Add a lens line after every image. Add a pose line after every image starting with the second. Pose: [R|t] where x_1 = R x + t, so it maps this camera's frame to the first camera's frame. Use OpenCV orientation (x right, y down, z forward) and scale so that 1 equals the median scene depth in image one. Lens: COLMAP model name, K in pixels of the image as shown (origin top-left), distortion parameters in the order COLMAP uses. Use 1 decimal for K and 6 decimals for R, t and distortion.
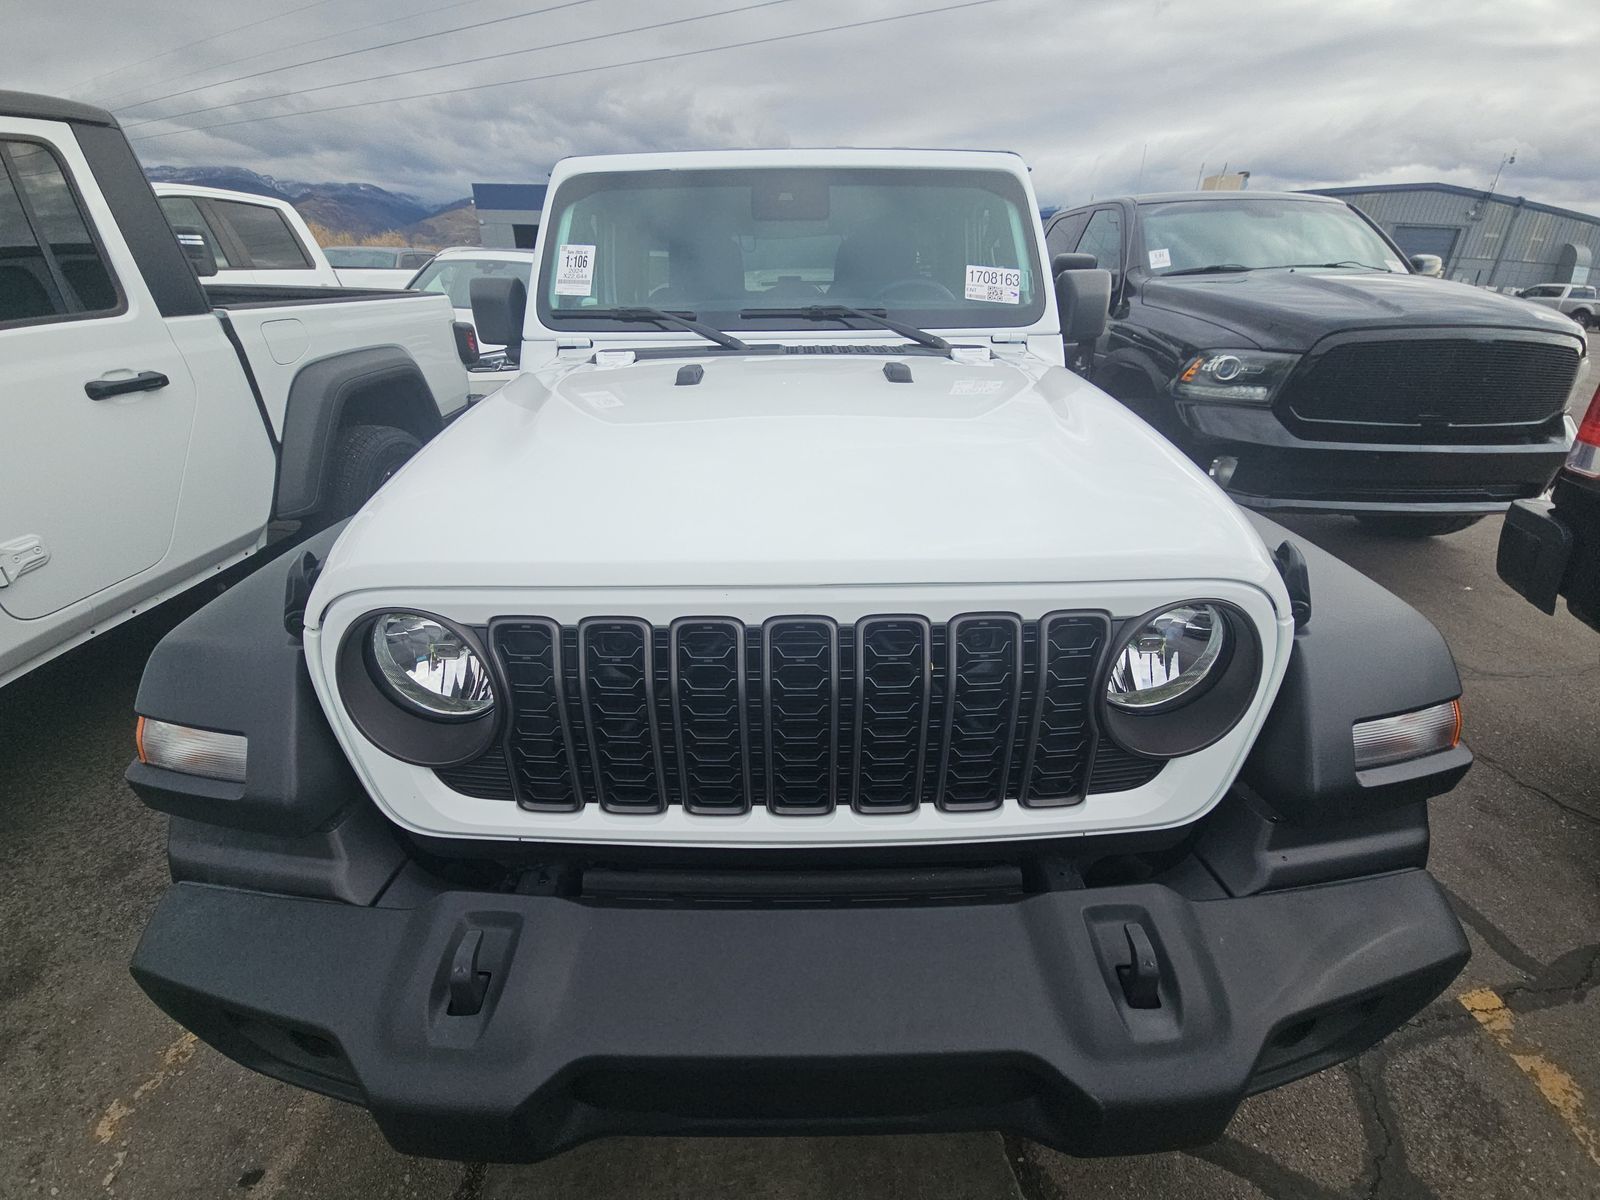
lens RADIAL K [[638.1, 0, 788.5], [0, 638.1, 611.6], [0, 0, 1]] dist [0.001937, -0.010909]
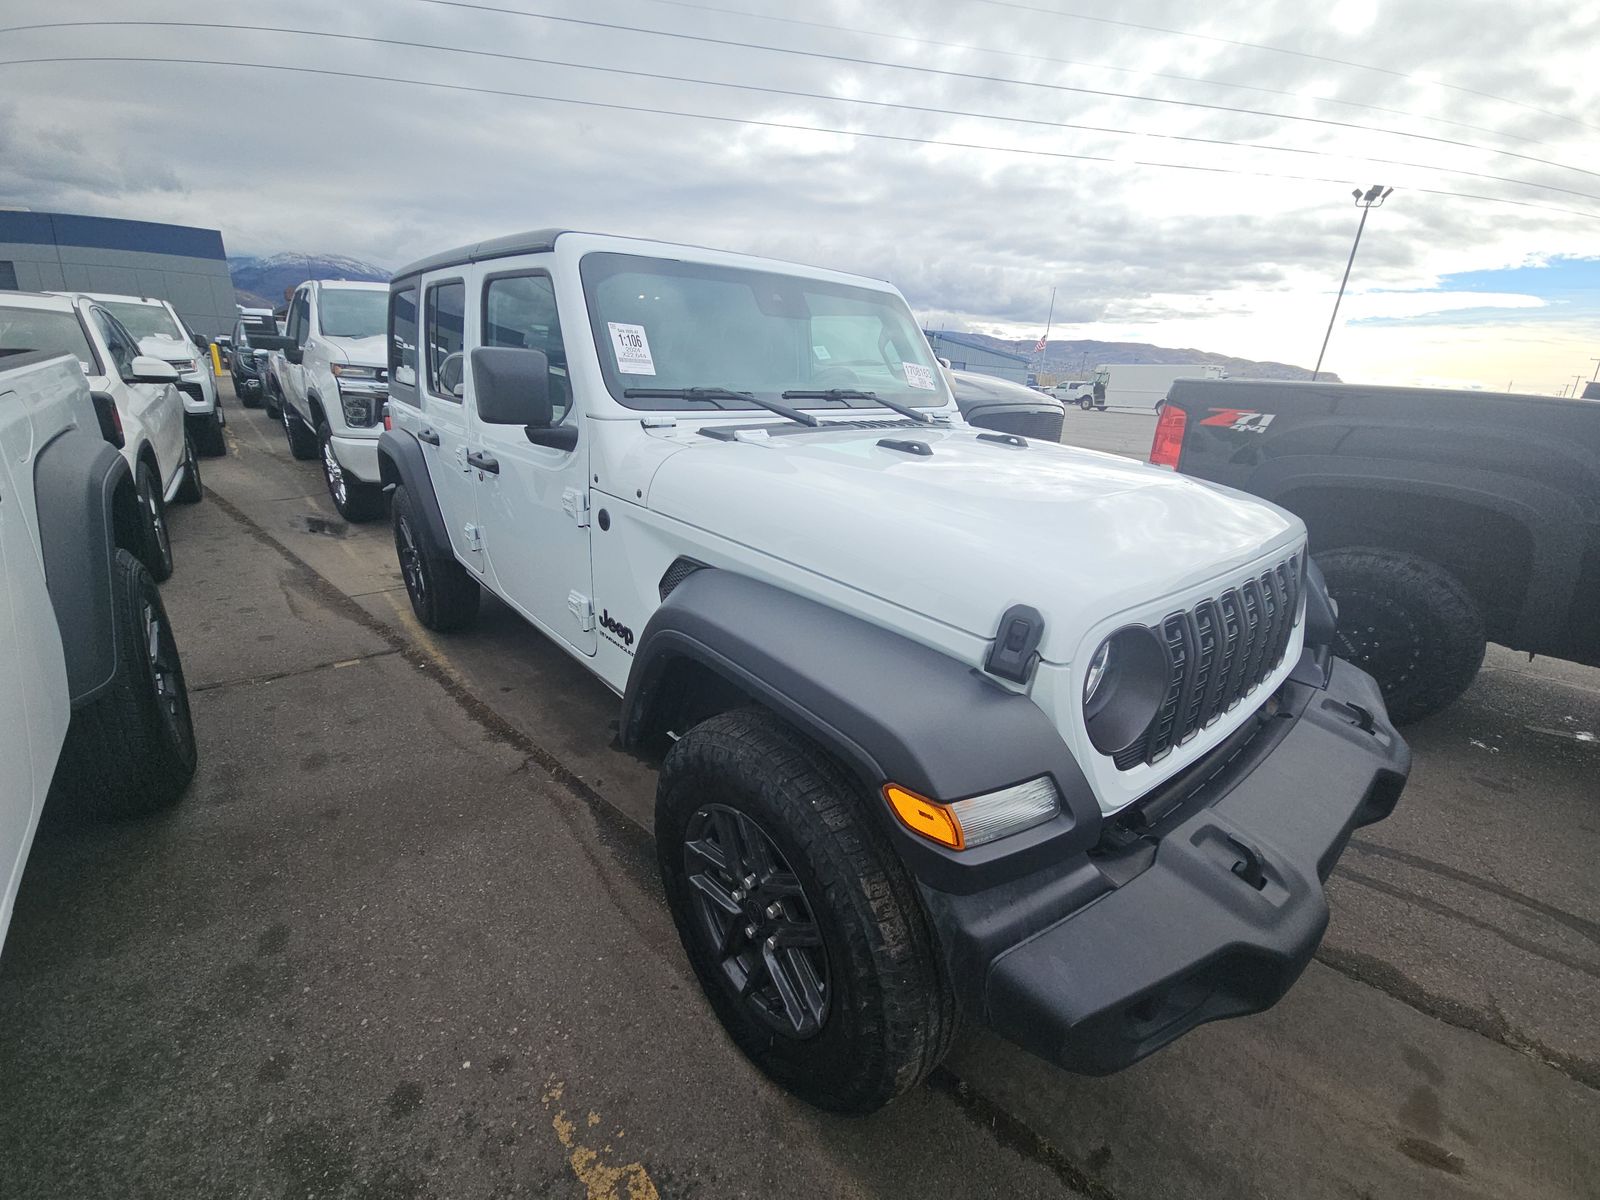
lens RADIAL K [[638.1, 0, 788.5], [0, 638.1, 611.6], [0, 0, 1]] dist [0.001937, -0.010909]
pose [[0.786998, -0.186447, 0.588109, -0.792945], [0.250923, 0.967572, -0.029033, -0.062224], [-0.563624, 0.170419, 0.808261, 0.151630]]
